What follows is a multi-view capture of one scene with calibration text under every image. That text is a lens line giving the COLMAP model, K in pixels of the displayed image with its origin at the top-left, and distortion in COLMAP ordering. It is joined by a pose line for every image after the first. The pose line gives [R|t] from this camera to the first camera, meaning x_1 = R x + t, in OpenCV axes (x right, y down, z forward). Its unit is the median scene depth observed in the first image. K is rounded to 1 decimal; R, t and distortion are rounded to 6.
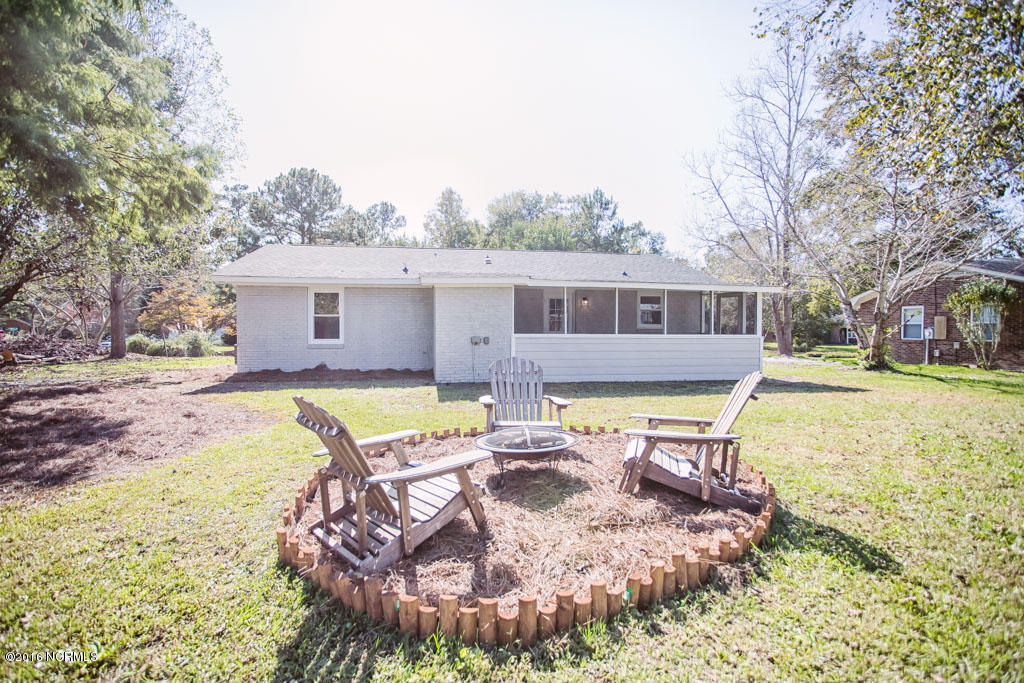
lens RADIAL K [[492.1, 0, 510.7], [0, 492.1, 337.5], [0, 0, 1]] dist [-0.041781, 0.025778]
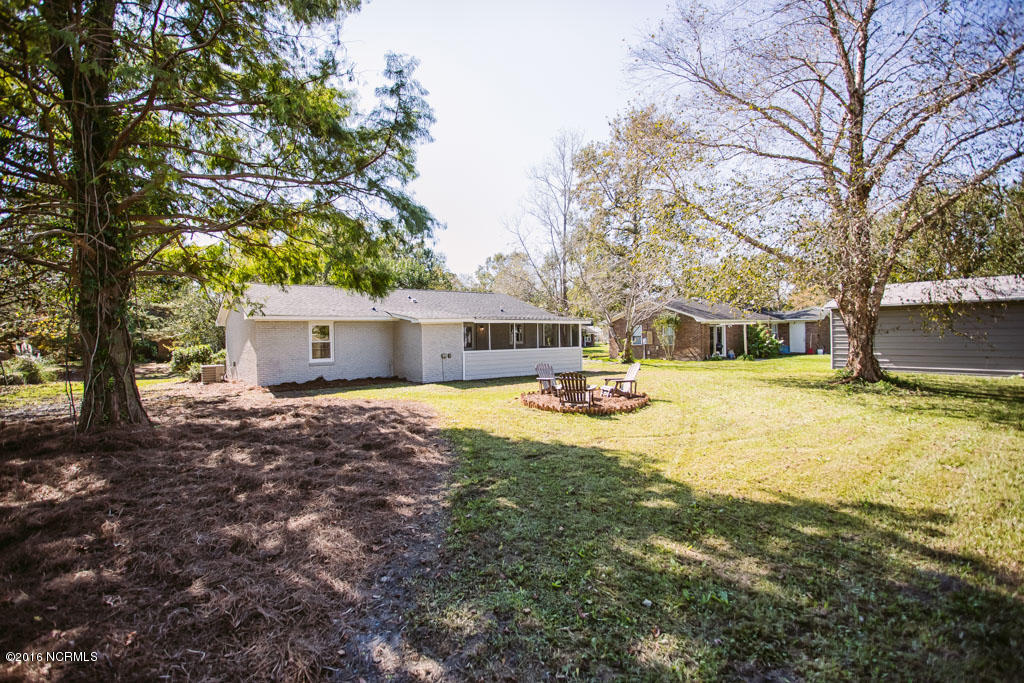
lens RADIAL K [[492.1, 0, 515.8], [0, 492.1, 339.1], [0, 0, 1]] dist [-0.041781, 0.025778]
pose [[0.881149, -0.022681, 0.472294, -0.440595], [0.028227, 0.999591, -0.004659, -0.024430], [-0.471995, 0.017437, 0.881429, -0.393733]]
